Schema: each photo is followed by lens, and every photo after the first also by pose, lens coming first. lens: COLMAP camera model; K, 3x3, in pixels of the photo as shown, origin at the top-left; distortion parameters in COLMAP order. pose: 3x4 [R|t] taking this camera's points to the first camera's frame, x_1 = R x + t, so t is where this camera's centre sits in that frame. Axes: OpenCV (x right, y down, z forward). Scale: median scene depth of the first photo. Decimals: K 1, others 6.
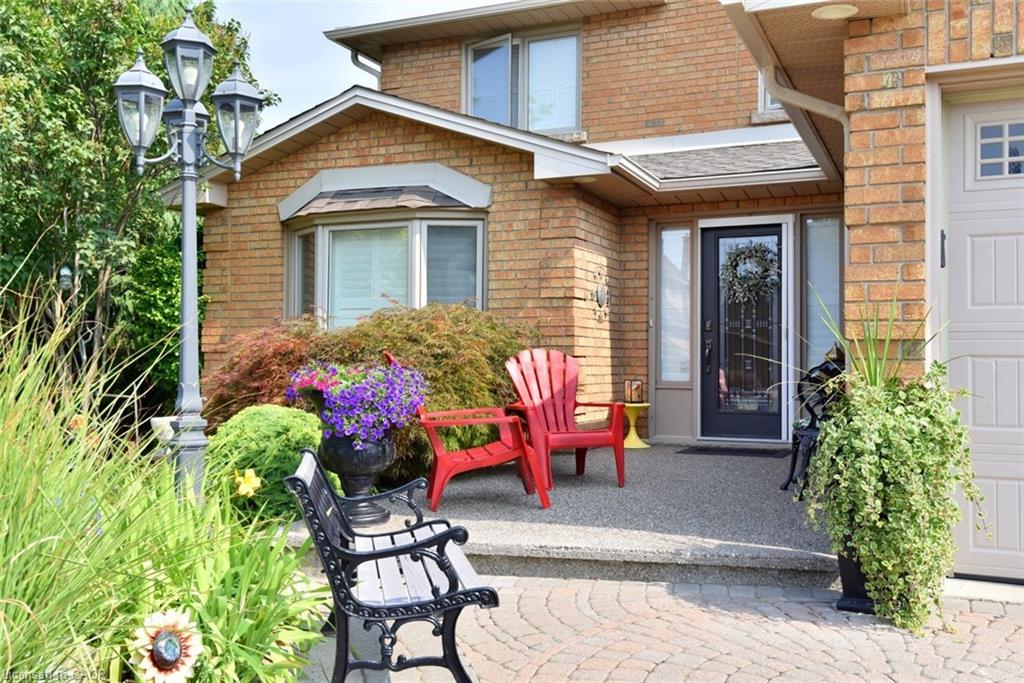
lens RADIAL K [[955.3, 0, 512.0], [0, 955.3, 341.5], [0, 0, 1]] dist [0.067907, -0.002634]
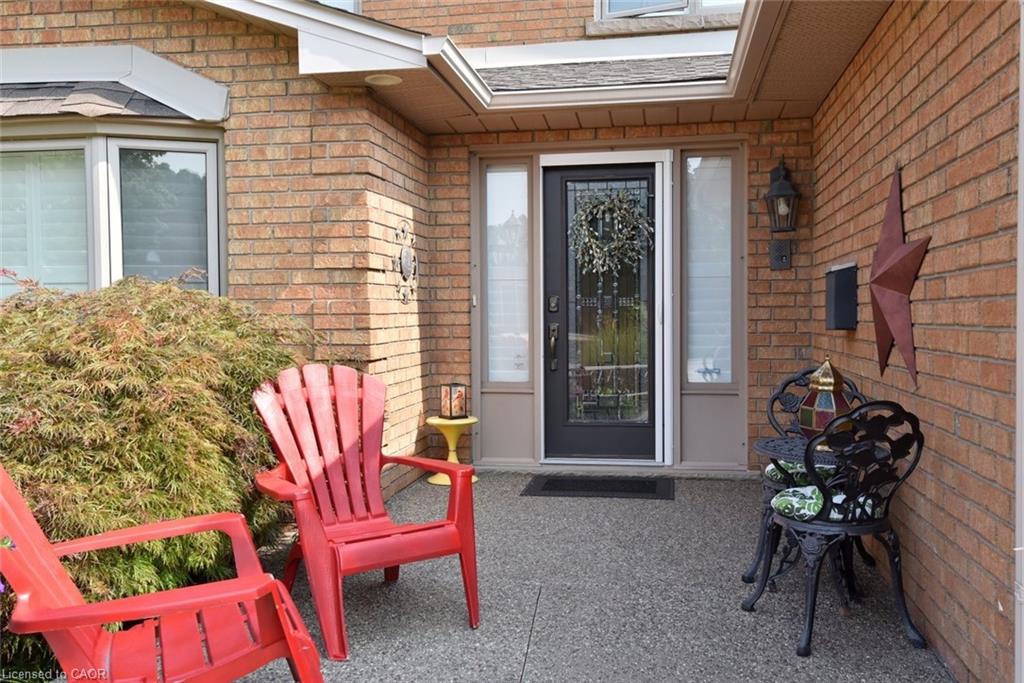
lens RADIAL K [[919.9, 0, 512.0], [0, 919.9, 341.5], [0, 0, 1]] dist [0.047226, -0.005475]
pose [[0.970119, -0.021463, 0.241677, 0.008102], [0.008042, 0.998377, 0.056386, -0.030086], [-0.242494, -0.052757, 0.968717, 0.364289]]
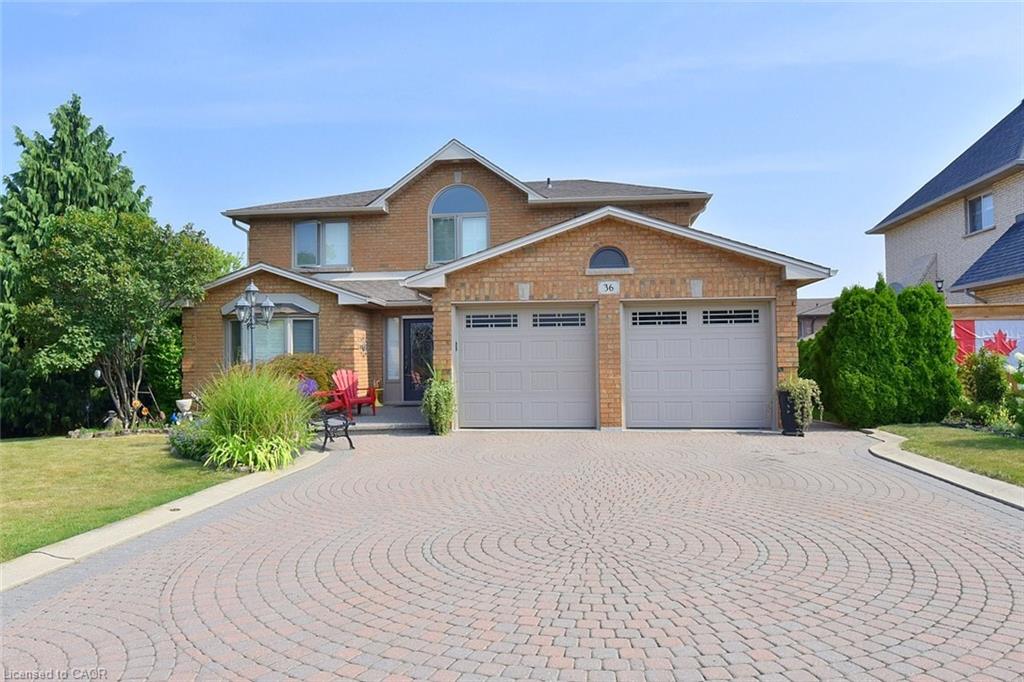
lens RADIAL K [[669.7, 0, 512.0], [0, 669.7, 341.0], [0, 0, 1]] dist [0.001414, 0.000093]
pose [[0.944678, -0.007381, 0.327917, -0.122104], [0.010750, 0.999906, -0.008461, -0.045074], [-0.327823, 0.011518, 0.944669, -0.835430]]
